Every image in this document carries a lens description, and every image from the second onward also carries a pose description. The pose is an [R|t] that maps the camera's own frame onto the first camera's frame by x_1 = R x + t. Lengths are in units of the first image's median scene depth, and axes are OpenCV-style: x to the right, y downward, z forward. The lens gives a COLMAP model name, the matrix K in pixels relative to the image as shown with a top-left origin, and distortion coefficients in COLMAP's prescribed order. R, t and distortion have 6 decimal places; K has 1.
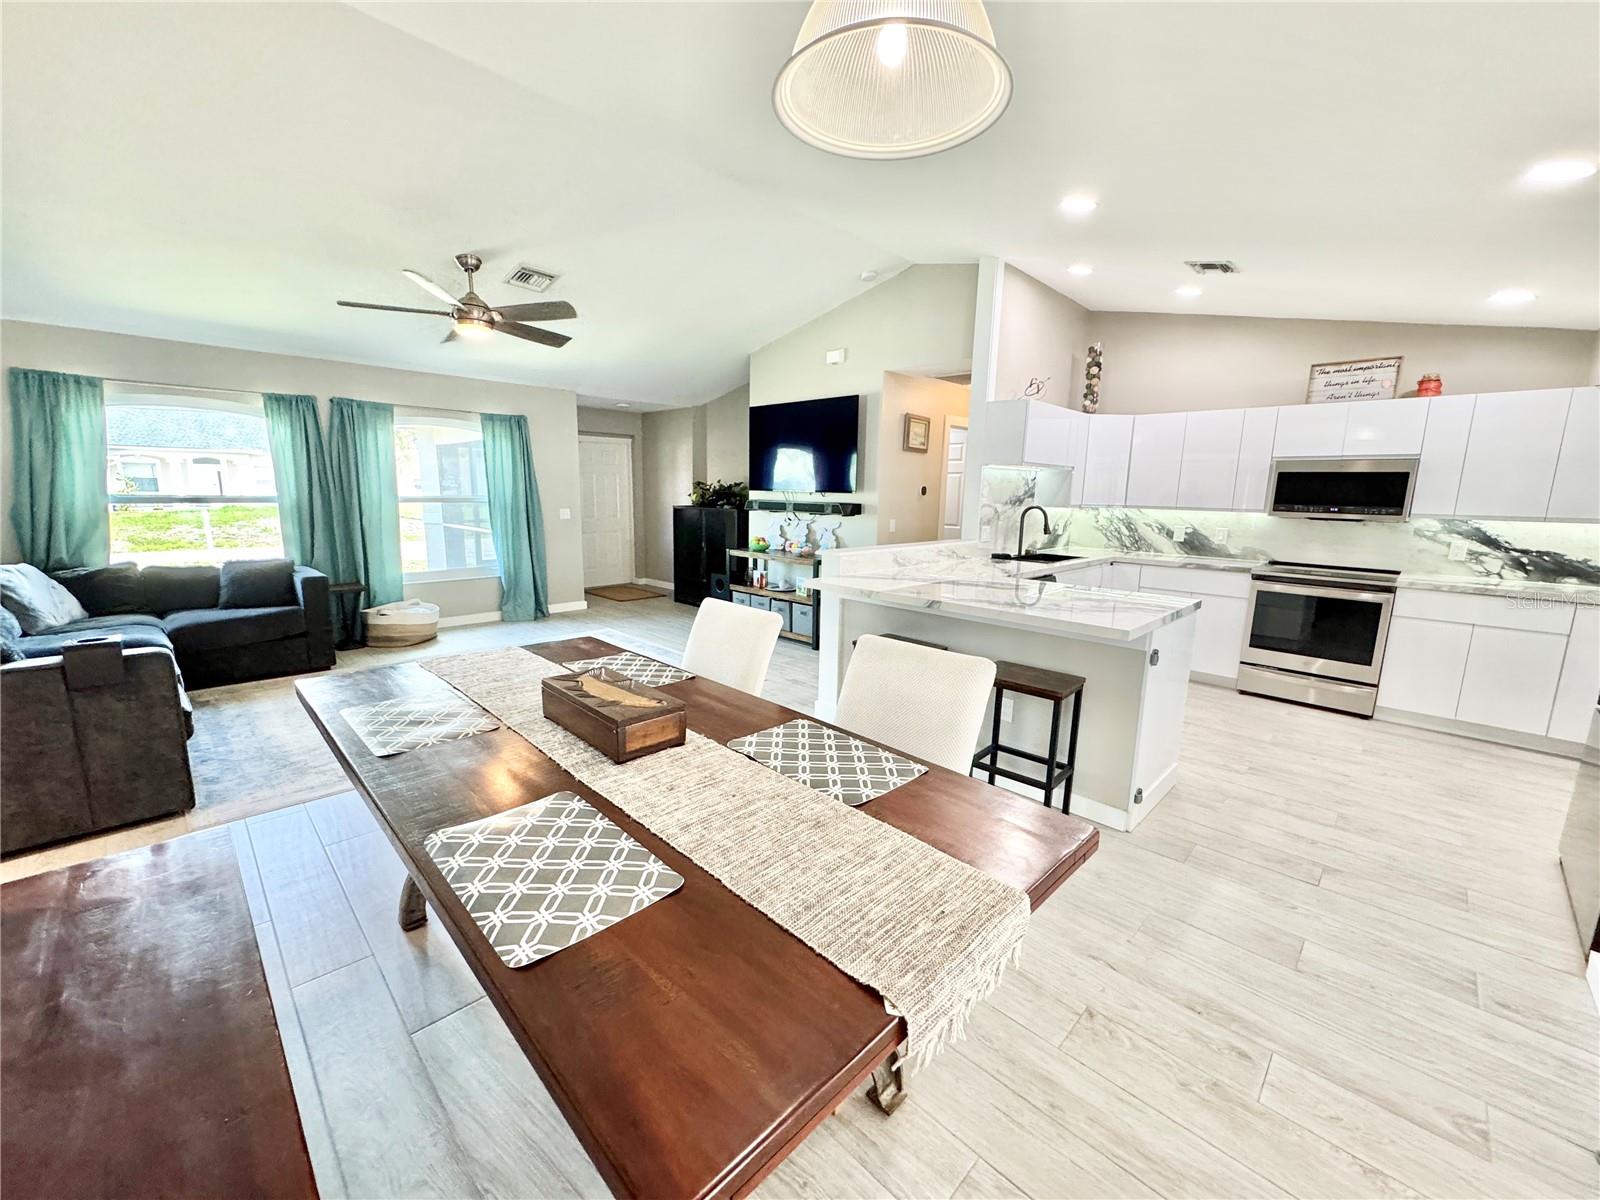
lens RADIAL K [[637.2, 0, 799.6], [0, 637.2, 600.6], [0, 0, 1]] dist [-0.003662, 0.000636]
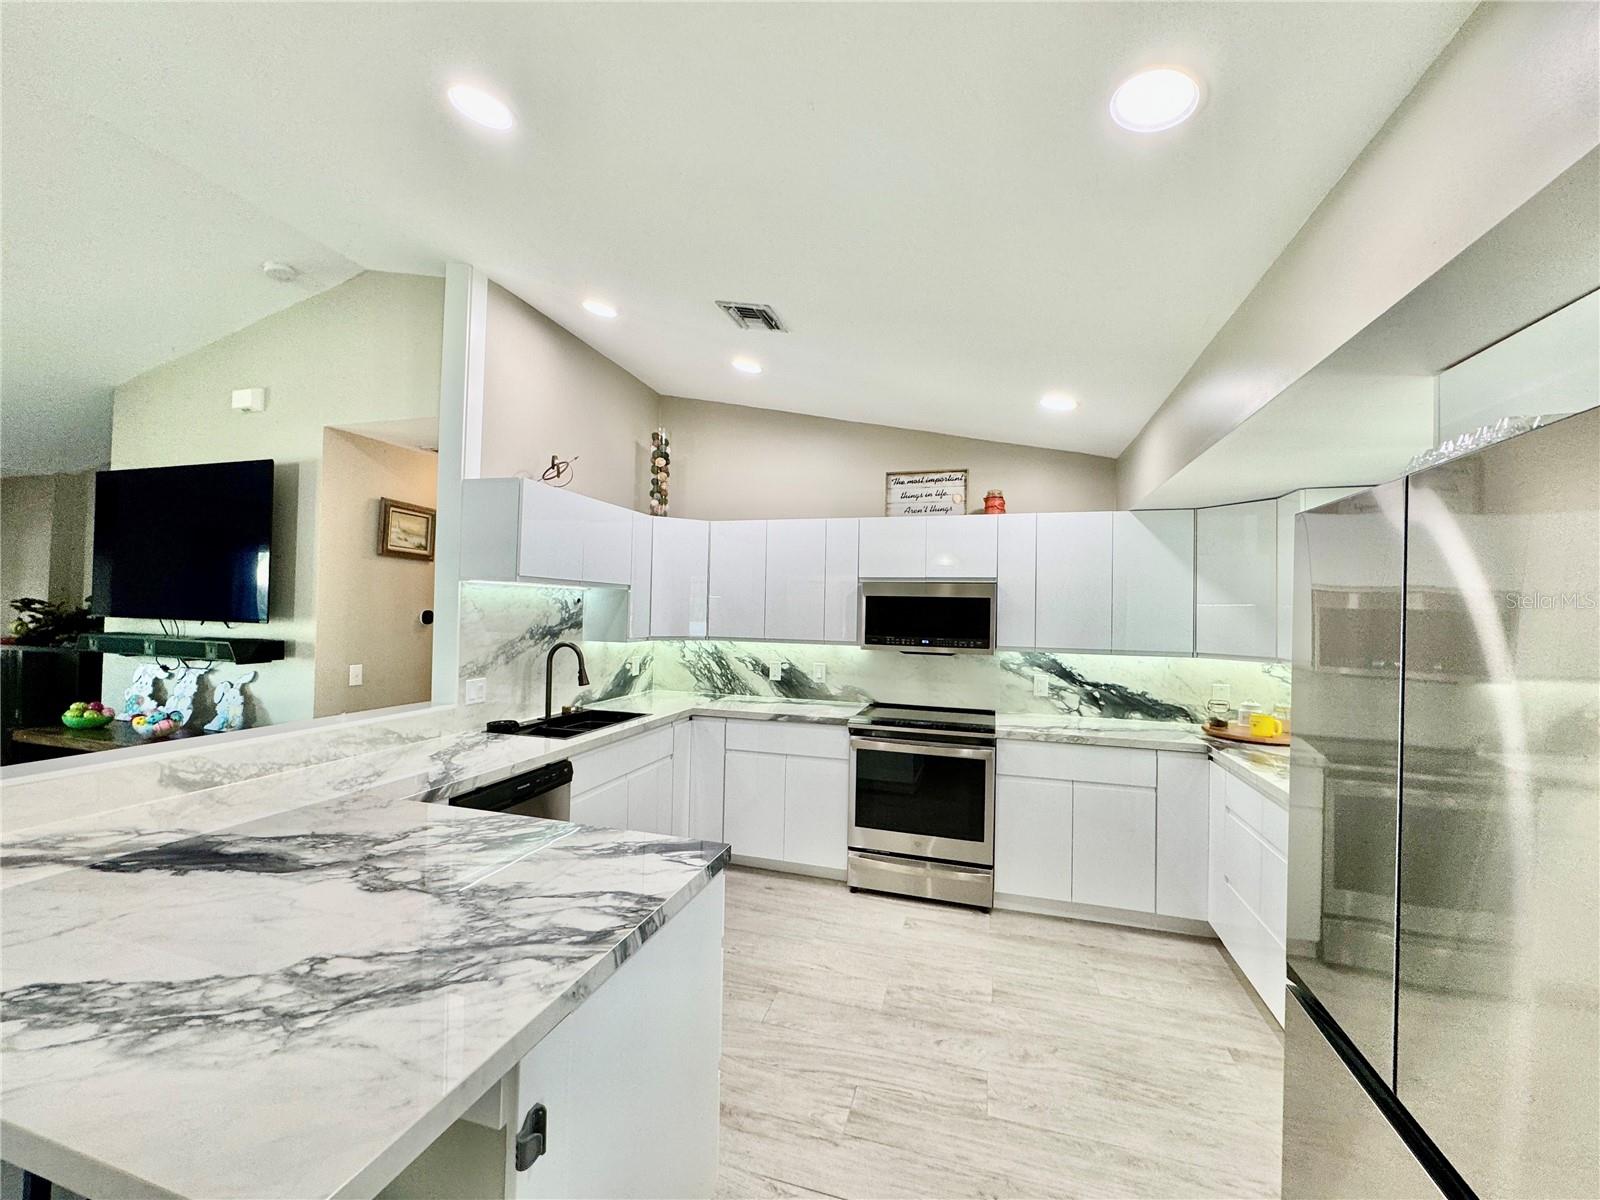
lens RADIAL K [[637.2, 0, 799.8], [0, 637.2, 599.8], [0, 0, 1]] dist [-0.003662, 0.000636]
pose [[0.883244, 0.007899, 0.468848, 0.303444], [0.076719, 0.983951, -0.161106, -0.074323], [-0.462595, 0.178266, 0.868462, 0.341775]]
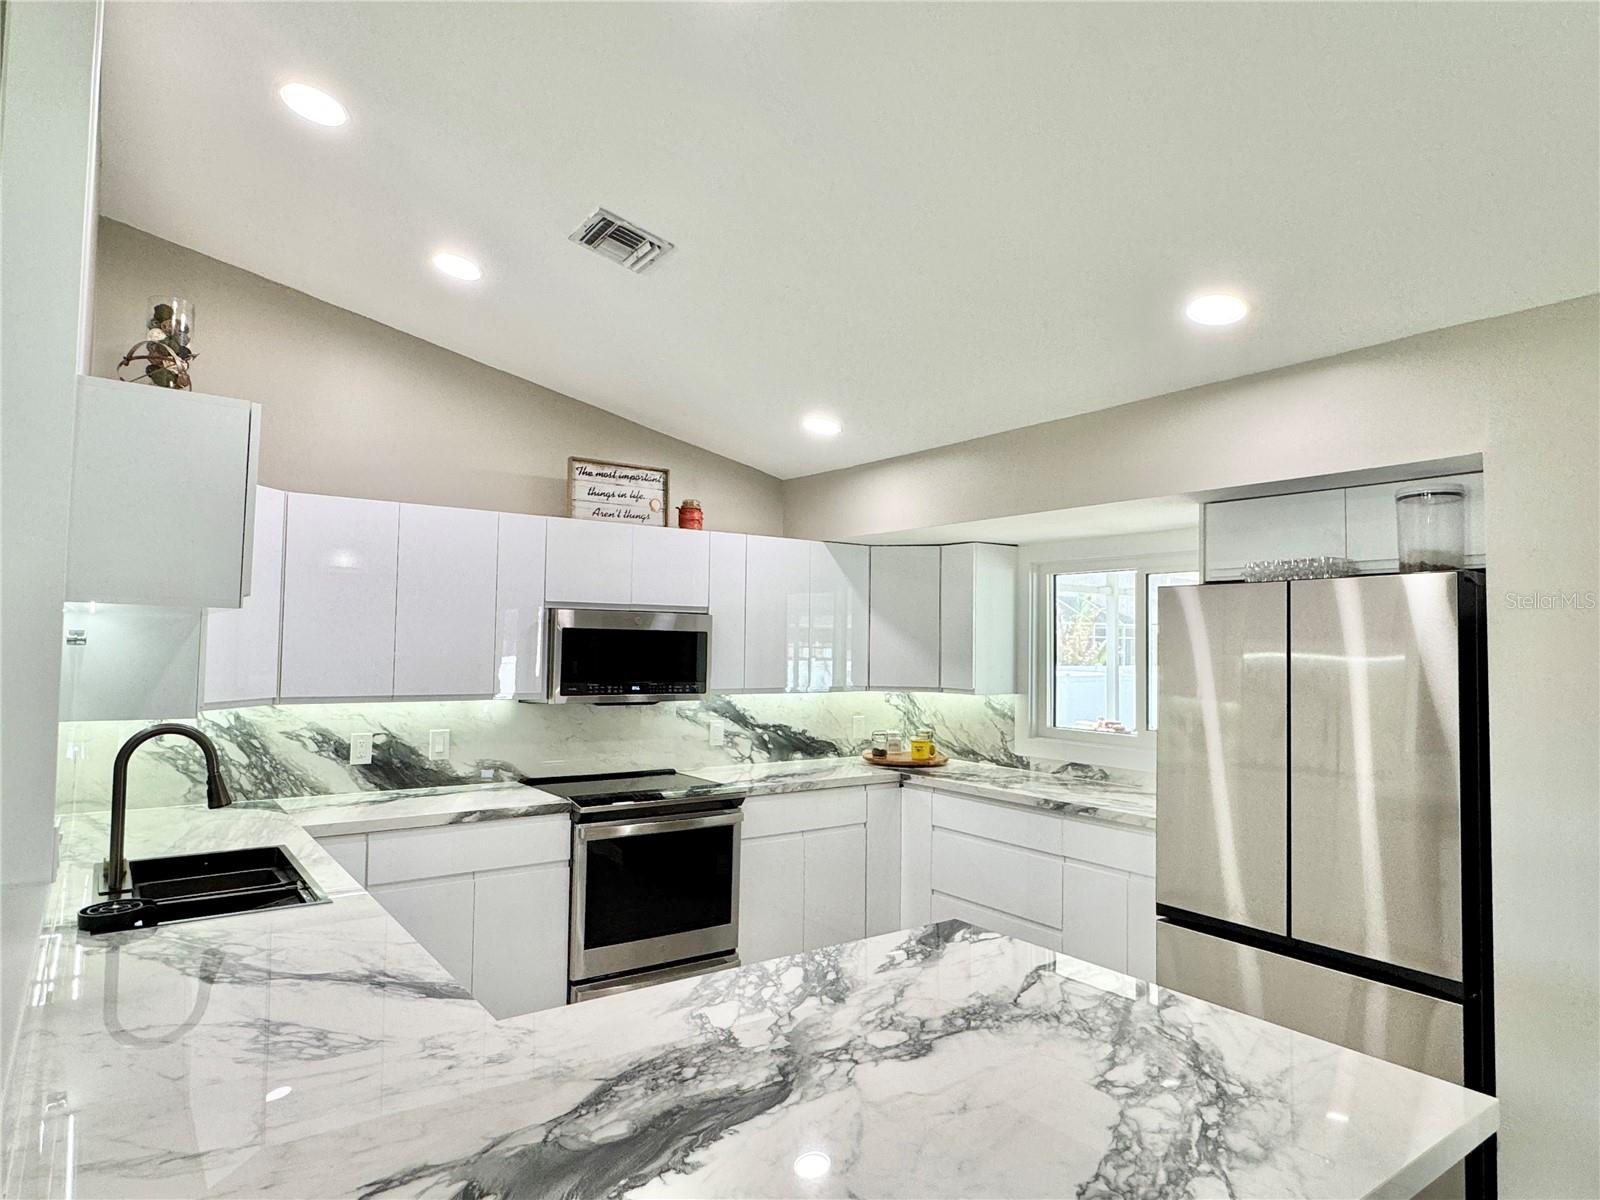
lens RADIAL K [[944.6, 0, 794.4], [0, 944.6, 603.6], [0, 0, 1]] dist [-0.003745, -0.001439]
pose [[0.162970, 0.026363, 0.986279, -0.058918], [0.158881, 0.985895, -0.052605, -0.147797], [-0.973754, 0.165274, 0.156483, 0.668539]]
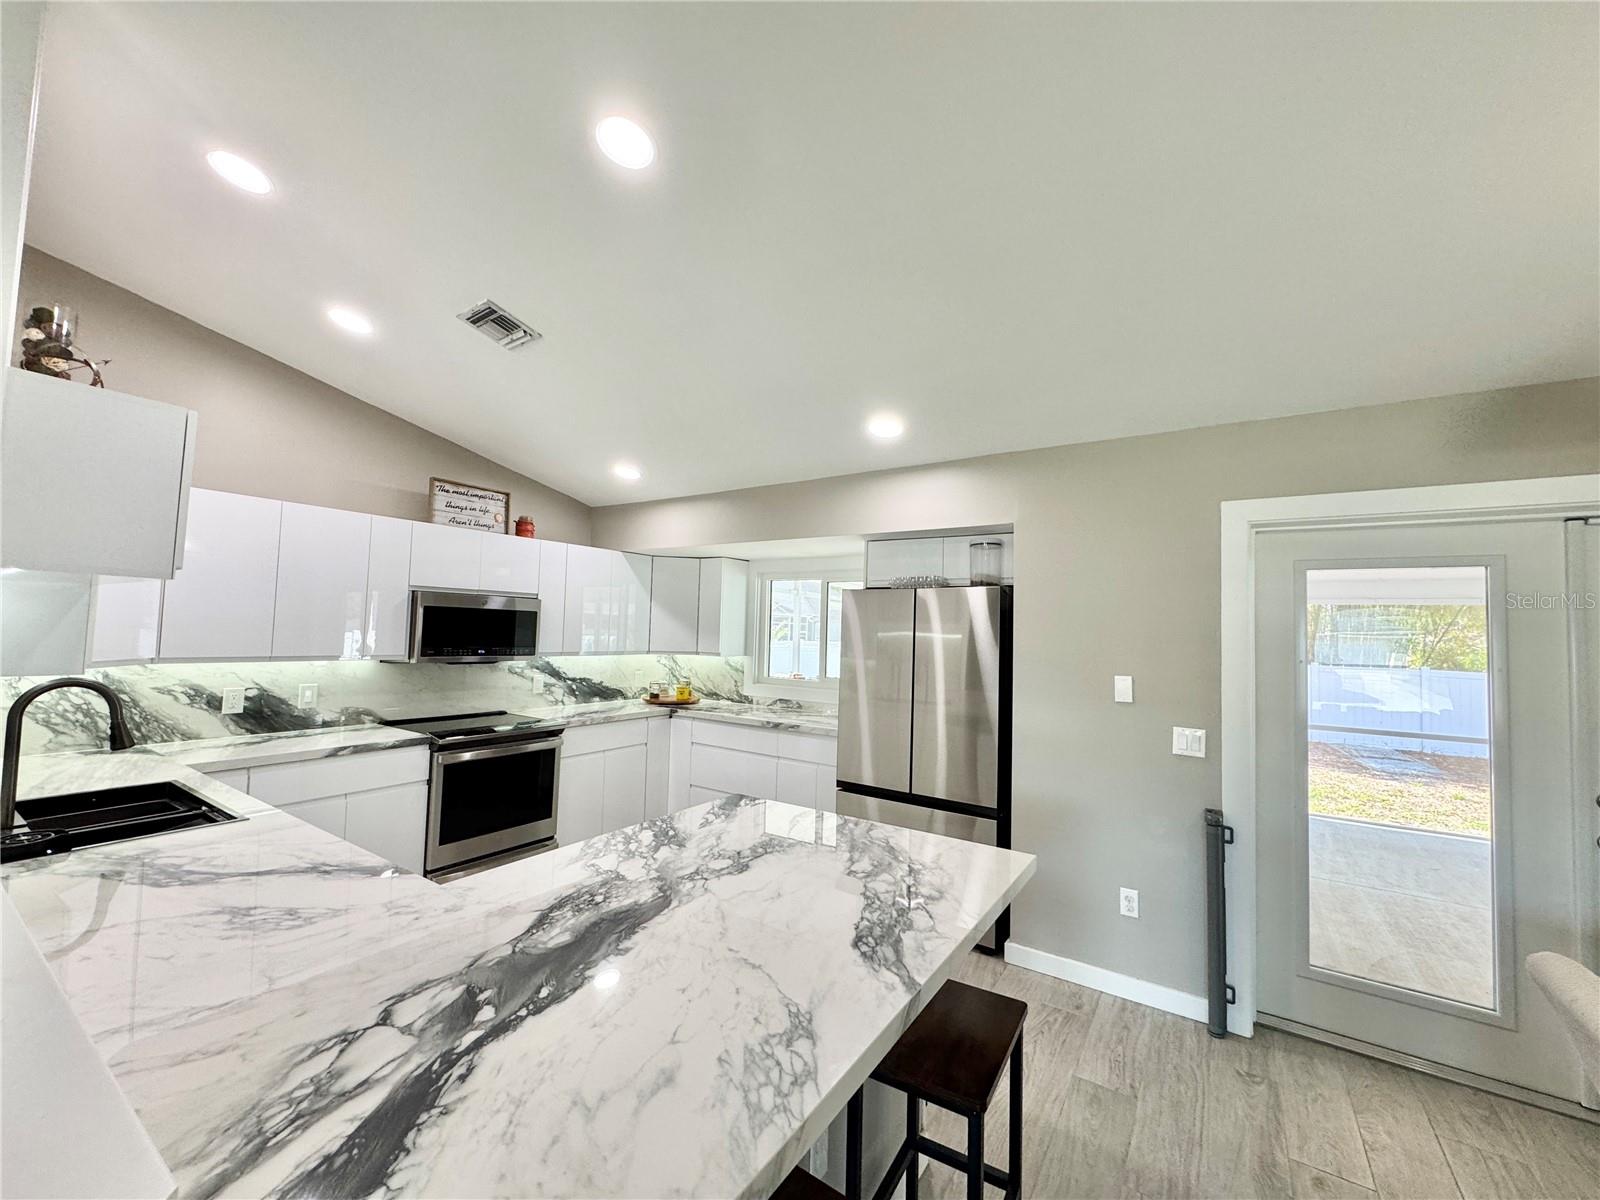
lens RADIAL K [[637.2, 0, 799.9], [0, 637.2, 599.3], [0, 0, 1]] dist [-0.003662, 0.000636]
pose [[-0.192009, 0.025309, 0.981067, -0.085381], [0.138486, 0.990363, 0.001555, -0.150780], [-0.971573, 0.136163, -0.193663, 0.719829]]
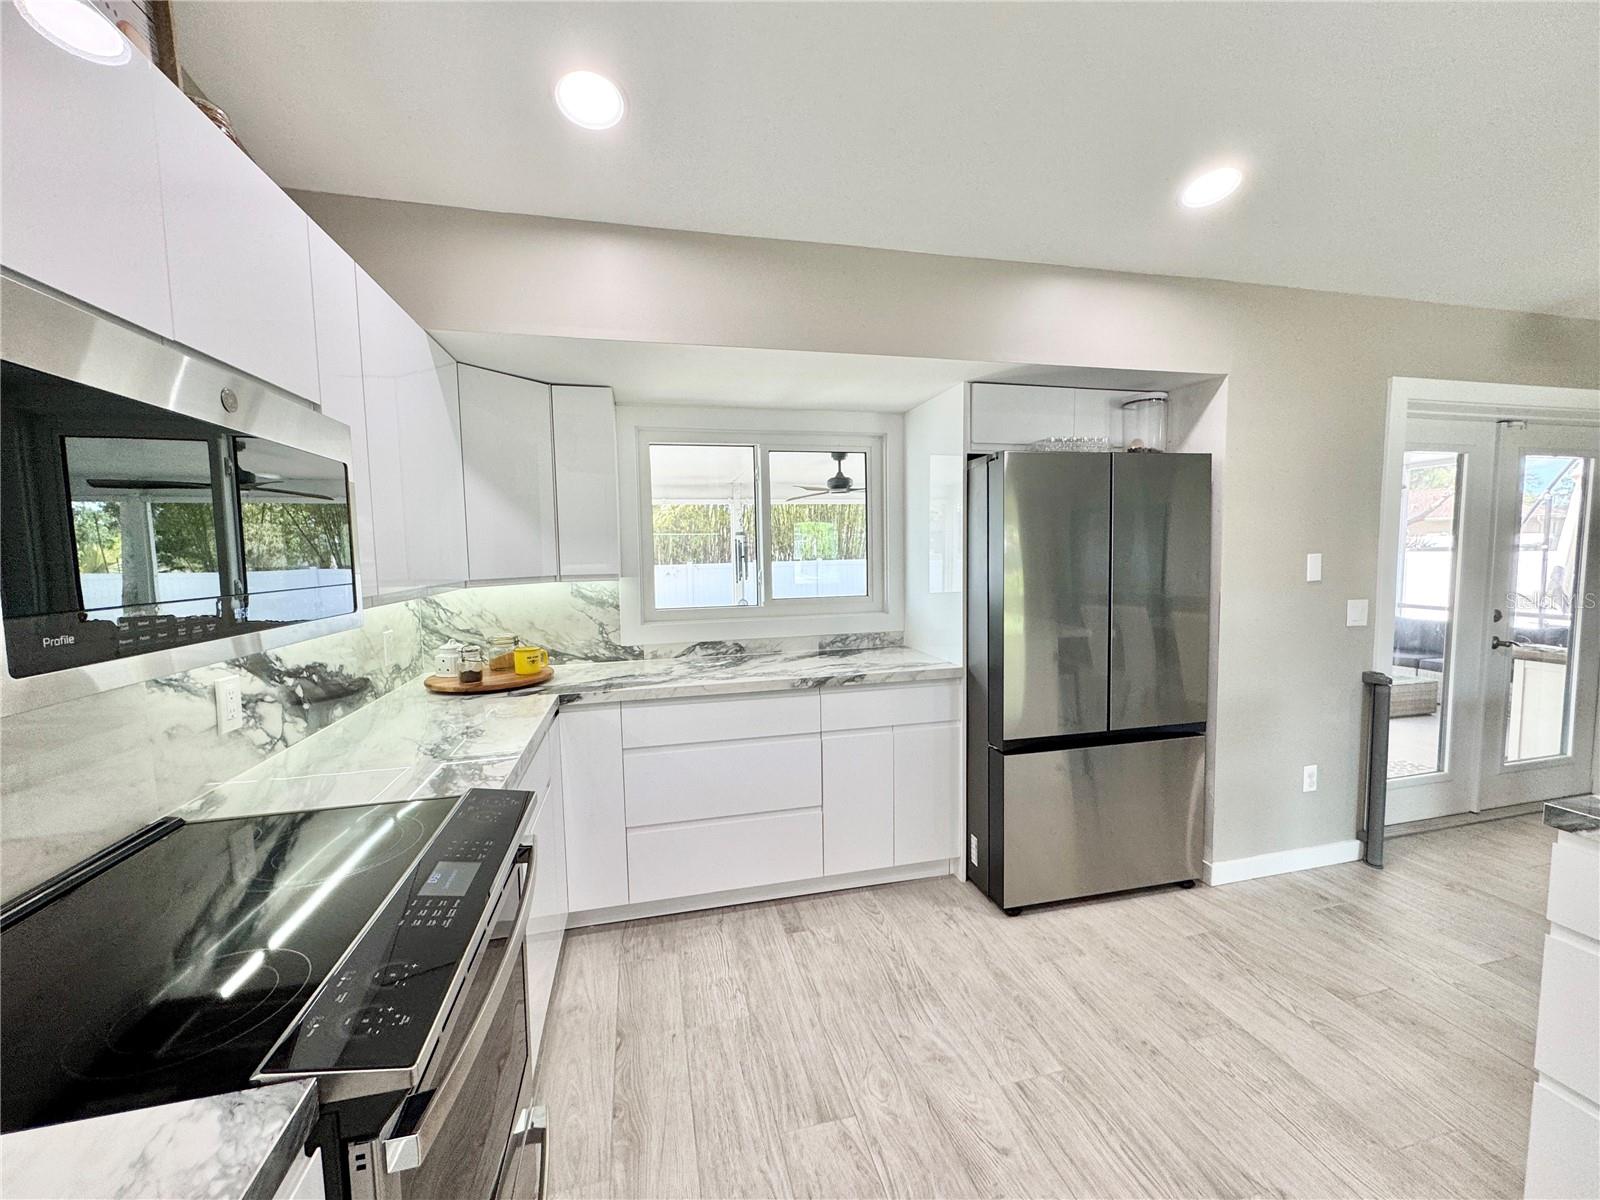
lens RADIAL K [[637.2, 0, 800.0], [0, 637.2, 599.8], [0, 0, 1]] dist [-0.003662, 0.000636]
pose [[-0.852745, -0.044250, 0.520450, 0.567314], [0.093136, 0.967556, 0.234865, -0.173896], [-0.513957, 0.248753, -0.820957, 1.046395]]
